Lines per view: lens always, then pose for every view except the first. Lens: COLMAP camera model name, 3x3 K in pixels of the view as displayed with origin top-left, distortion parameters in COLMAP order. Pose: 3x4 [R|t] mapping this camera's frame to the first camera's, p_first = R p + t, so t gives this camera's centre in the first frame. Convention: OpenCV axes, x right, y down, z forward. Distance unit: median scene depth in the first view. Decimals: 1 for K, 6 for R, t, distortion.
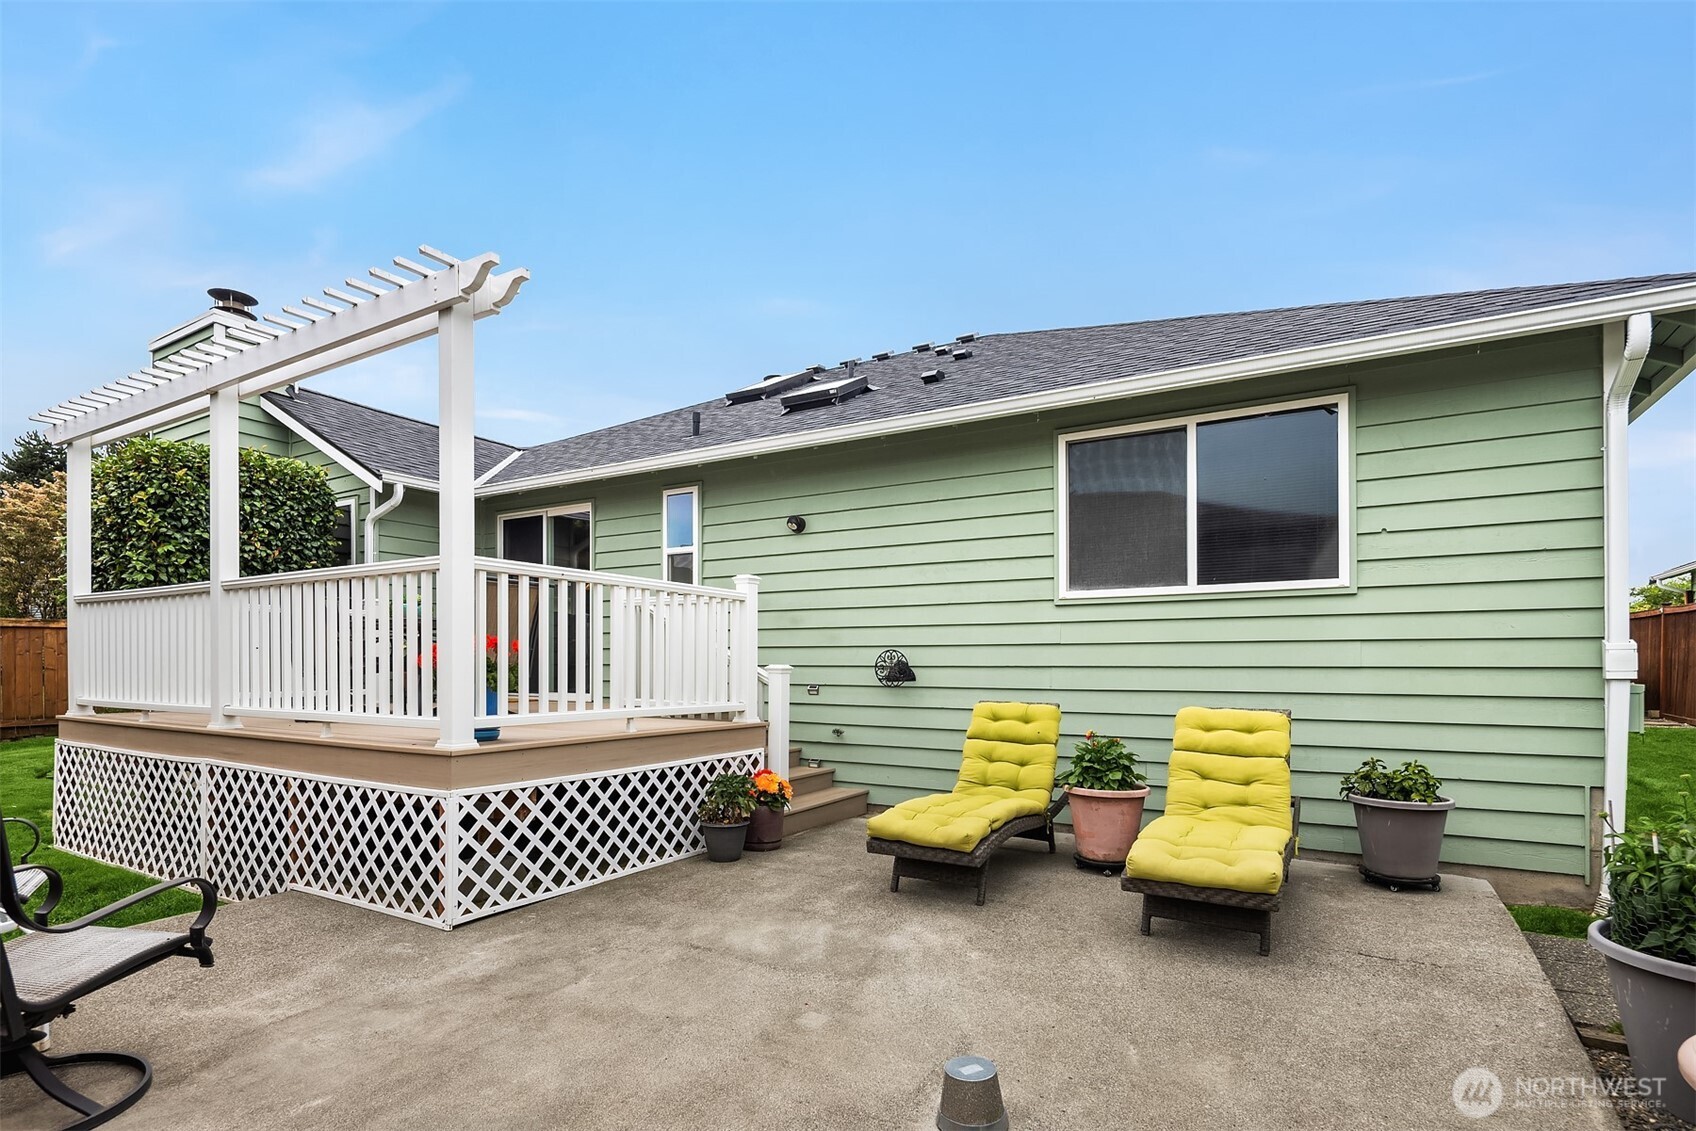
lens RADIAL K [[823.9, 0, 854.7], [0, 823.9, 670.8], [0, 0, 1]] dist [0.004929, -0.005080]
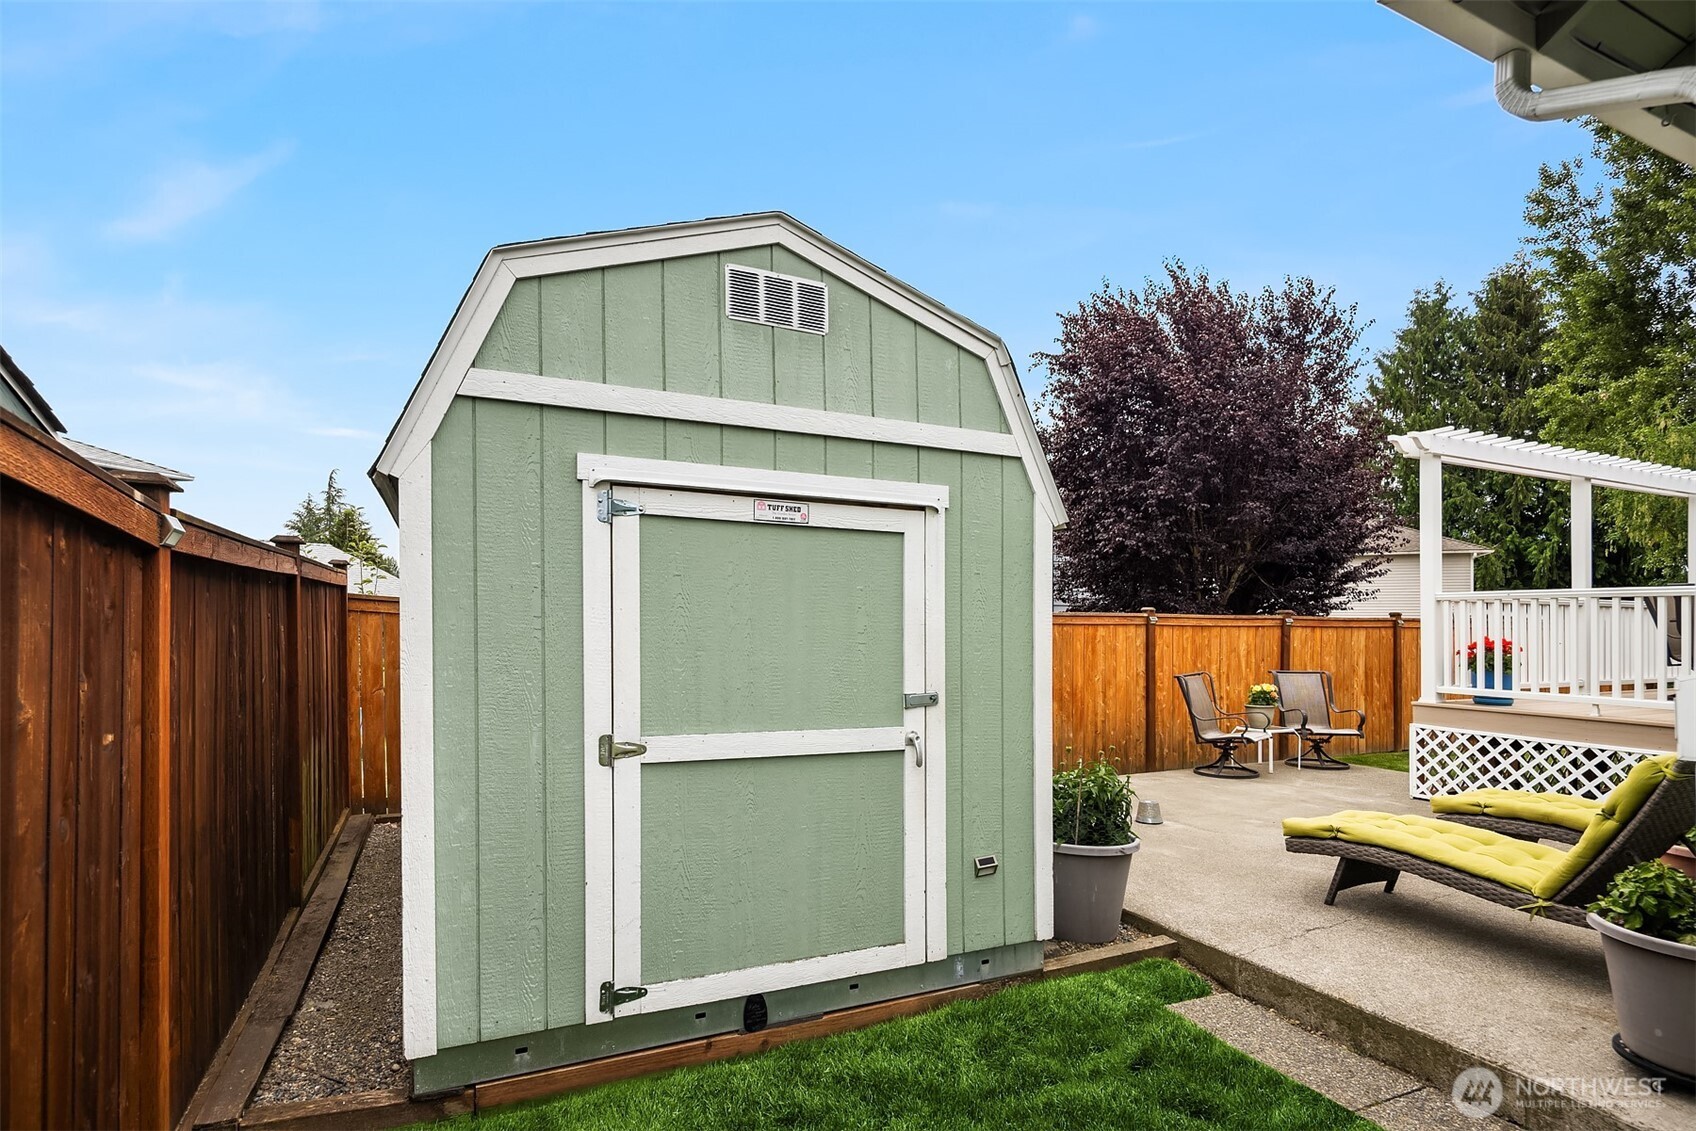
lens RADIAL K [[823.9, 0, 836.7], [0, 823.9, 624.0], [0, 0, 1]] dist [0.004929, -0.005080]
pose [[-0.581304, -0.006246, -0.813663, 1.722574], [-0.012884, 0.999916, 0.001528, -0.061829], [0.813584, 0.011371, -0.581336, 0.995724]]
